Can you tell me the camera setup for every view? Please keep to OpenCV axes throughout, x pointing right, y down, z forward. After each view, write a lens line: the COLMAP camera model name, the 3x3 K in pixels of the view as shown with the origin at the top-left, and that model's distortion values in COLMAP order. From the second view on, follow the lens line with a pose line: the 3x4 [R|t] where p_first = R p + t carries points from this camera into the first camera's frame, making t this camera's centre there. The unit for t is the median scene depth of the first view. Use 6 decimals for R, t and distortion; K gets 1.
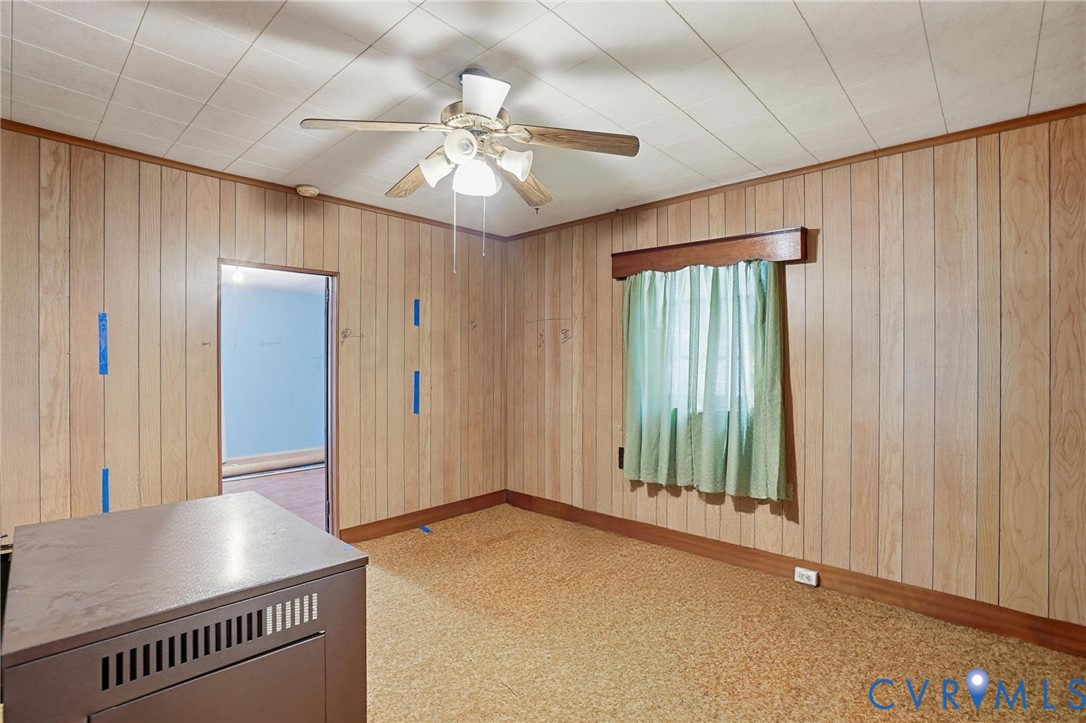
lens RADIAL K [[500.6, 0, 536.2], [0, 500.6, 360.1], [0, 0, 1]] dist [-0.032597, 0.008623]
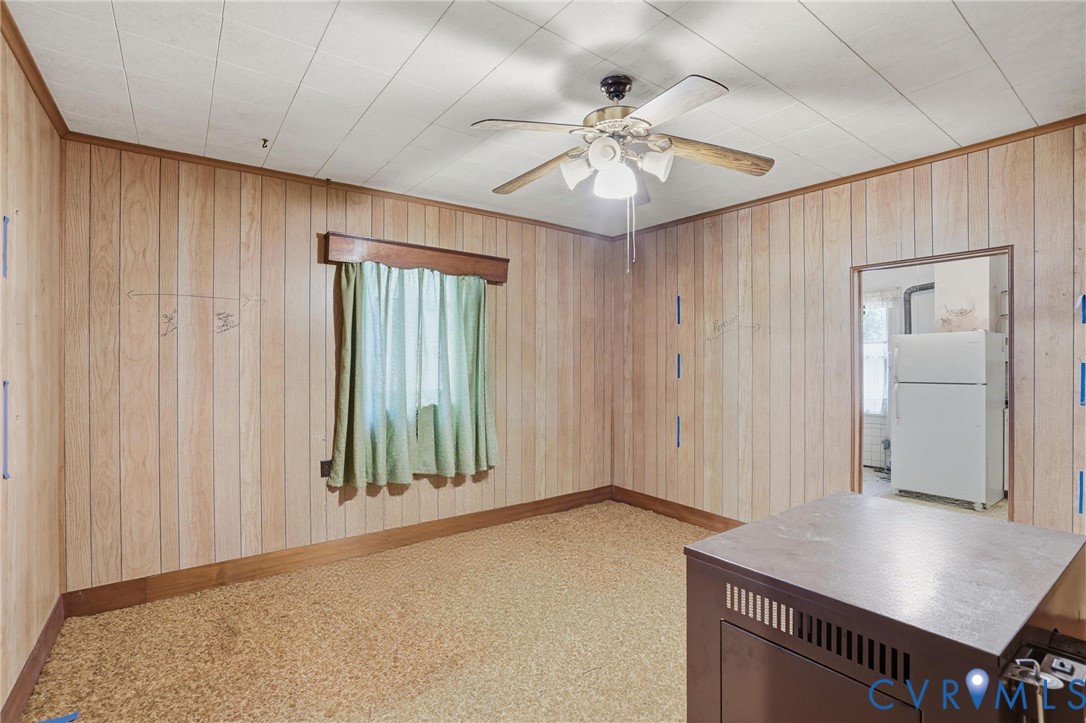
lens RADIAL K [[500.6, 0, 537.9], [0, 500.6, 360.7], [0, 0, 1]] dist [-0.032597, 0.008623]
pose [[0.213138, -0.004233, 0.977013, -0.647242], [-0.004343, 0.999977, 0.005279, -0.000614], [-0.977013, -0.005368, 0.213114, 0.524353]]
